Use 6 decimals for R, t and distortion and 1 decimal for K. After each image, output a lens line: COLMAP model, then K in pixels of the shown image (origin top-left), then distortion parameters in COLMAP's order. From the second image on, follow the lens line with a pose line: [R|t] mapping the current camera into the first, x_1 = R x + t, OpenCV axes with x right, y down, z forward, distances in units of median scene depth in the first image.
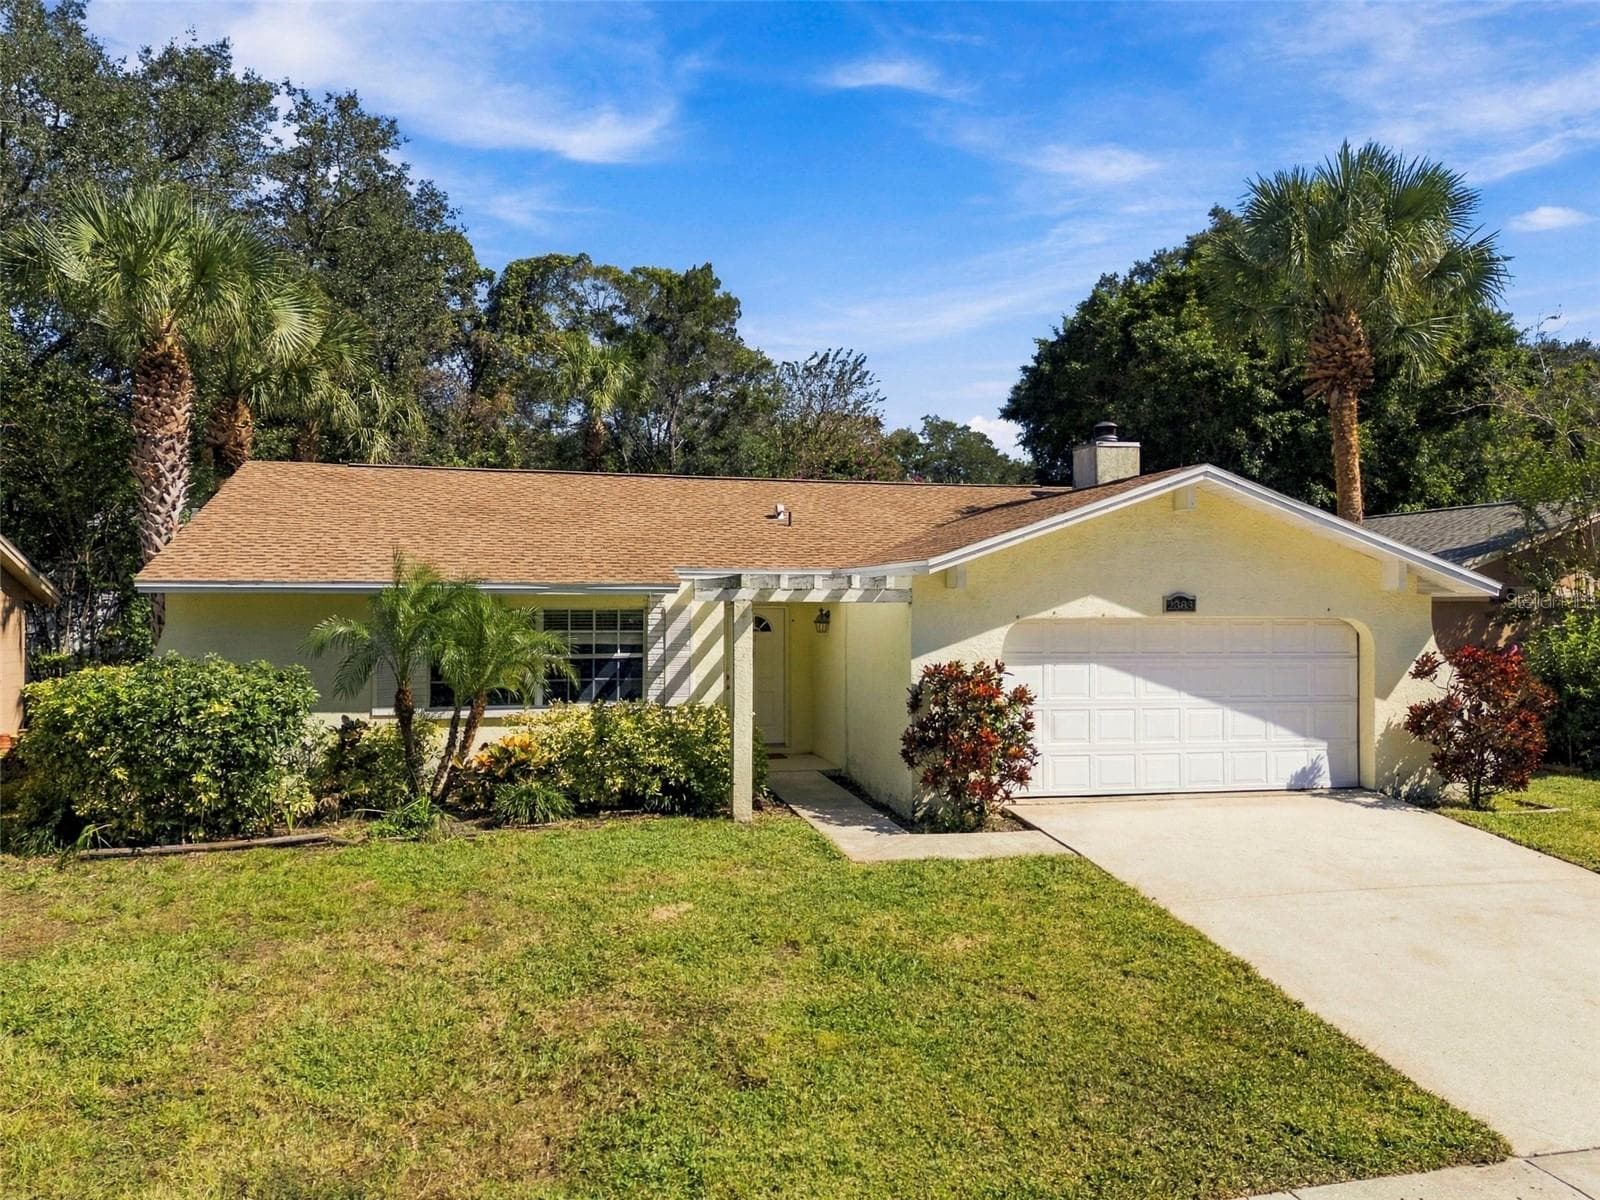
lens RADIAL K [[1172.1, 0, 795.7], [0, 1172.1, 600.9], [0, 0, 1]] dist [0.089688, -0.085842]
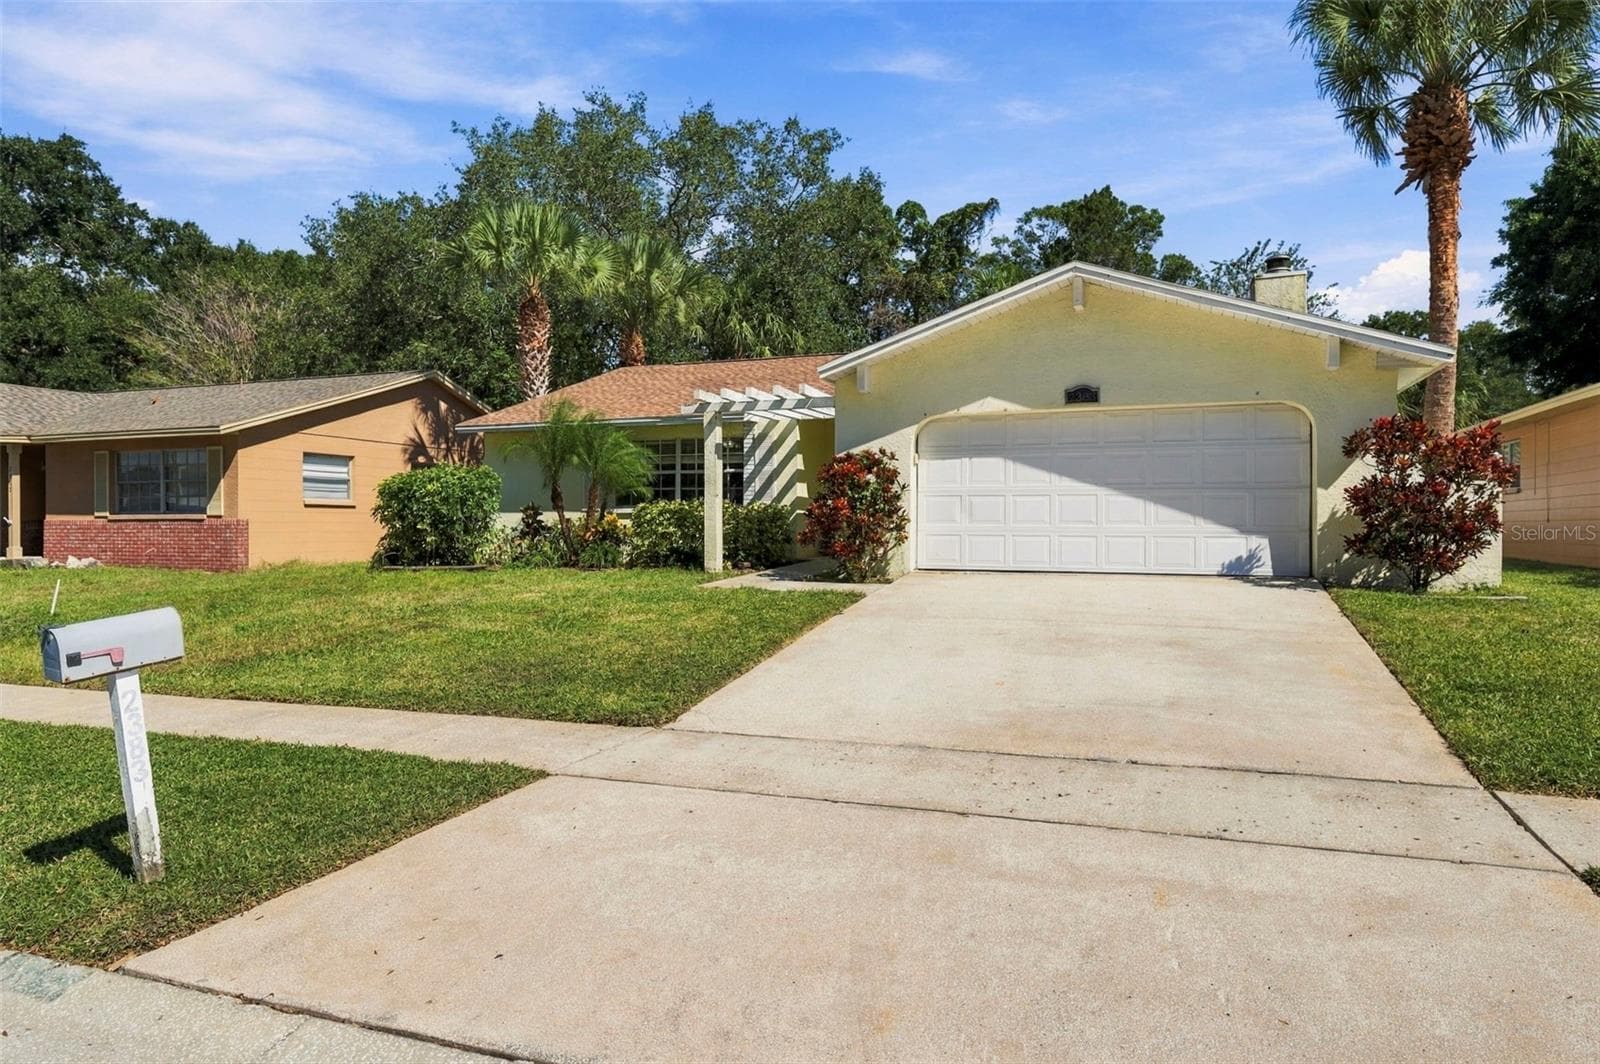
lens RADIAL K [[981.3, 0, 800.0], [0, 981.3, 532.0], [0, 0, 1]] dist [0.000469, -0.000423]
pose [[0.817096, 0.000967, -0.576501, 0.604291], [0.003318, 0.999974, 0.006379, 0.115450], [0.576493, -0.007125, 0.817071, 0.112714]]
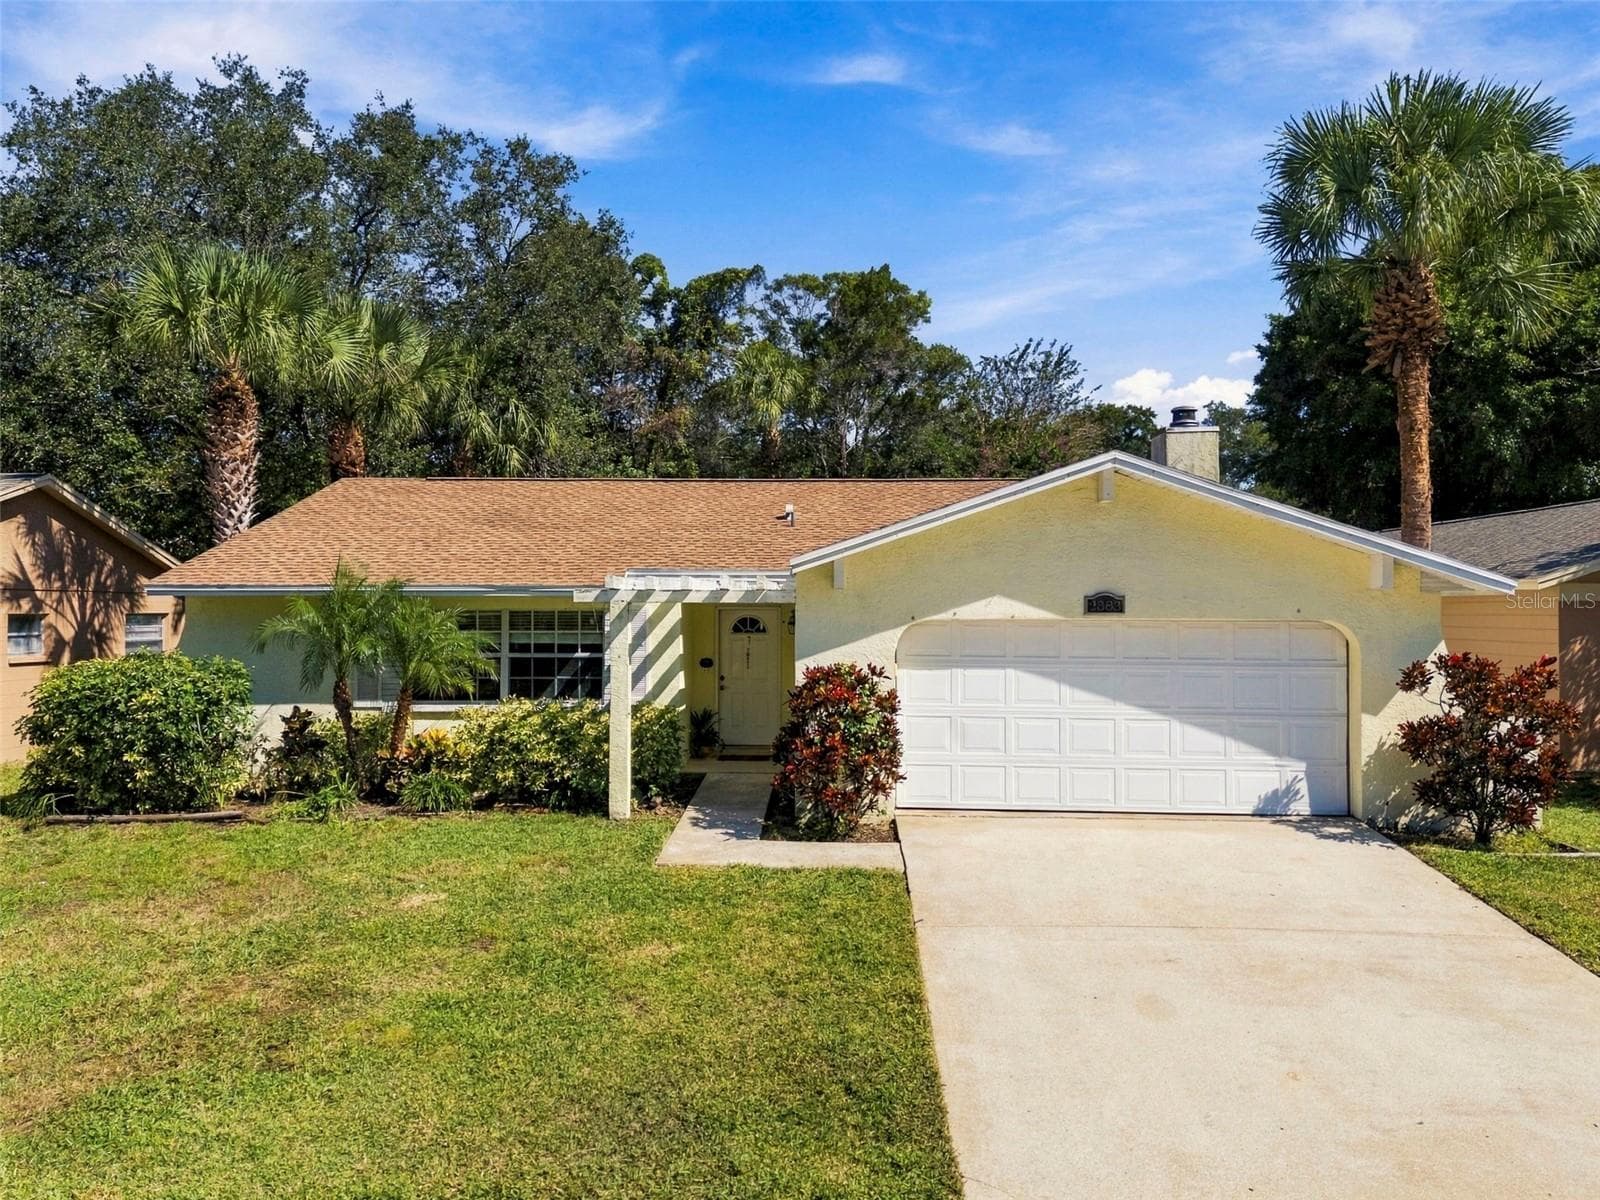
lens RADIAL K [[1172.1, 0, 795.7], [0, 1172.1, 600.9], [0, 0, 1]] dist [0.089688, -0.085842]
pose [[0.961044, -0.001899, -0.276389, 0.332289], [0.001293, 0.999996, -0.002374, 0.001597], [0.276393, 0.001924, 0.961043, 0.057822]]
